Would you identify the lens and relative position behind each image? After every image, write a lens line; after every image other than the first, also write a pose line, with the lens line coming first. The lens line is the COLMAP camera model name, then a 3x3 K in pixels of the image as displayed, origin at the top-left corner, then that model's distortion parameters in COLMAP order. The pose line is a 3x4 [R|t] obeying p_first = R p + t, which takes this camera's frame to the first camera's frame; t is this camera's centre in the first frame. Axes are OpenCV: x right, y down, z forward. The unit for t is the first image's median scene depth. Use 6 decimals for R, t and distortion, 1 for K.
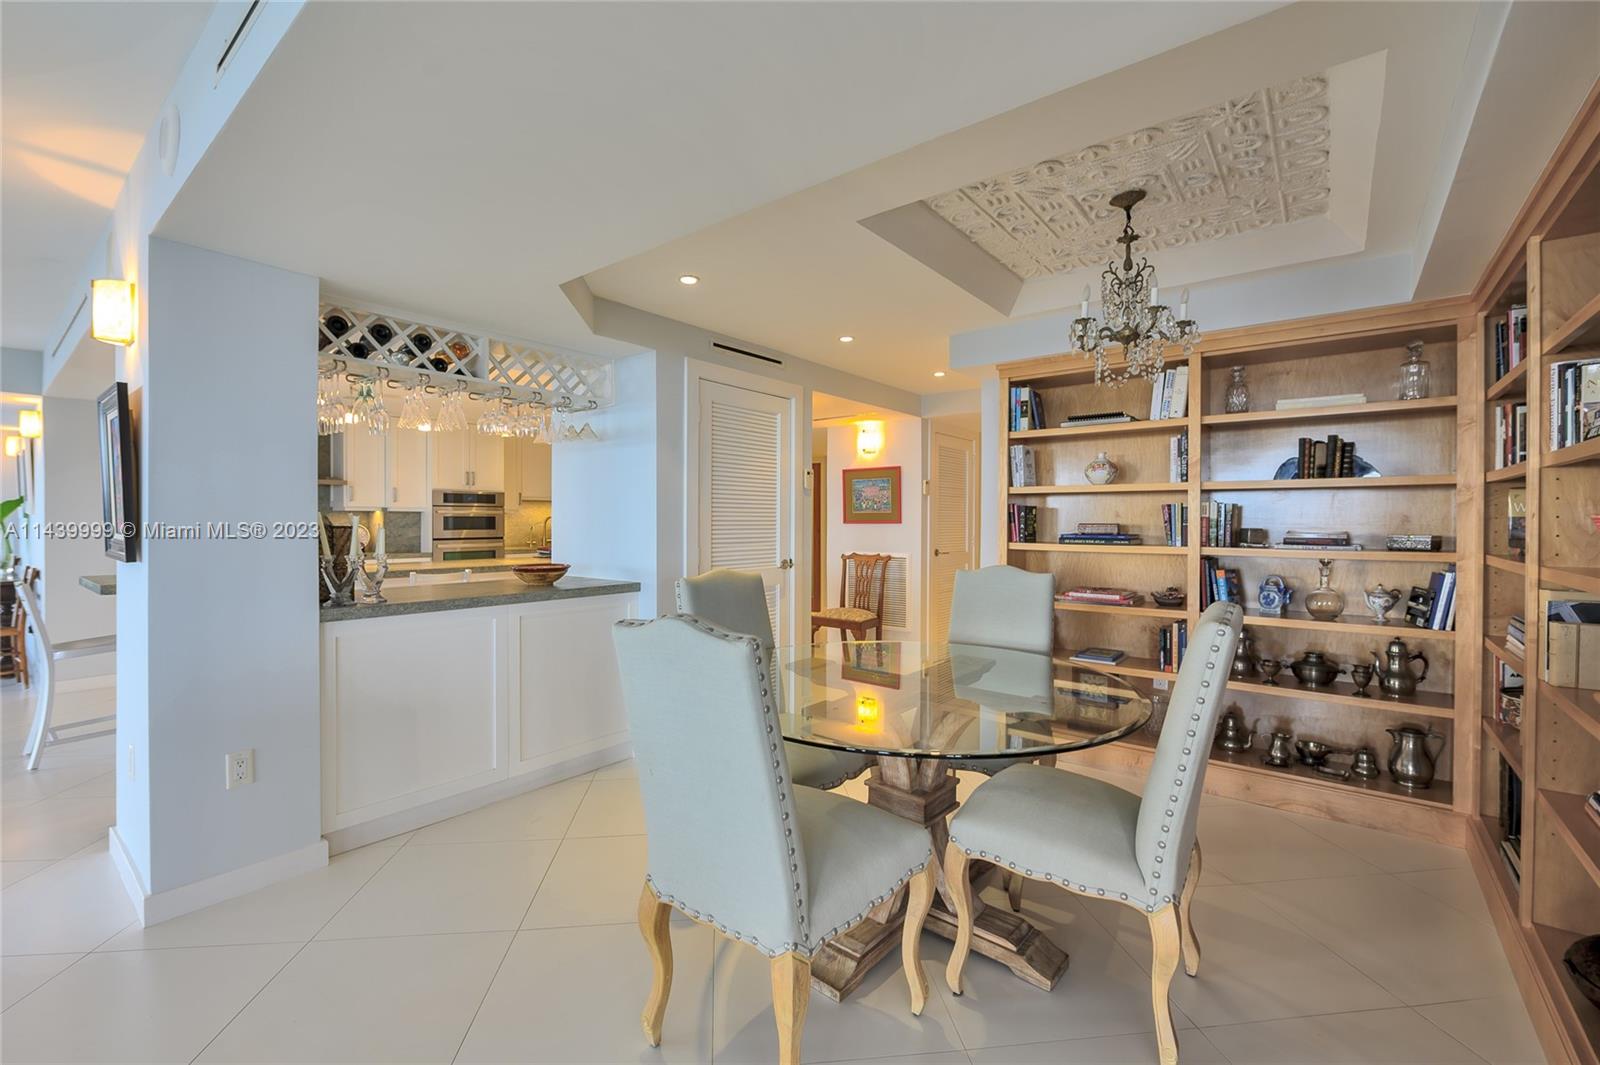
lens RADIAL K [[675.2, 0, 808.1], [0, 675.2, 526.4], [0, 0, 1]] dist [-0.009585, -0.000222]
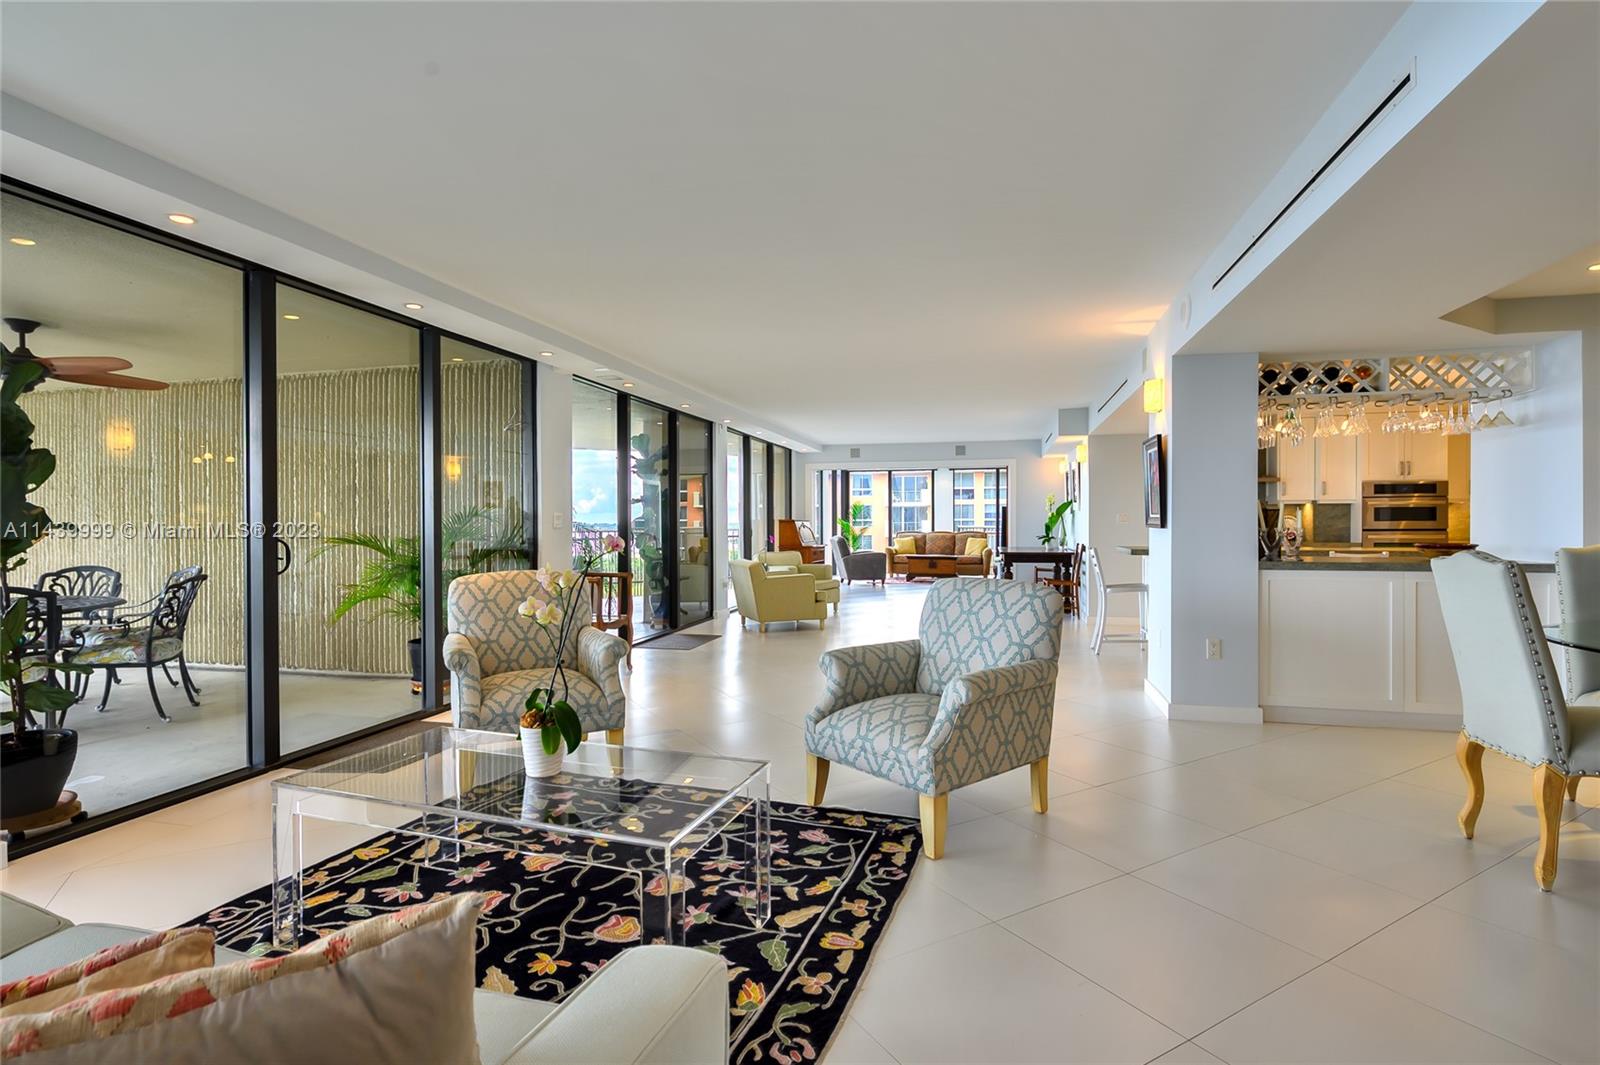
lens RADIAL K [[734.6, 0, 799.6], [0, 734.6, 524.5], [0, 0, 1]] dist [-0.002620, -0.000473]
pose [[0.376937, 0.001812, -0.926237, 0.359196], [-0.003525, 0.999994, 0.000522, 0.030903], [0.926232, 0.003068, 0.376941, -0.503507]]
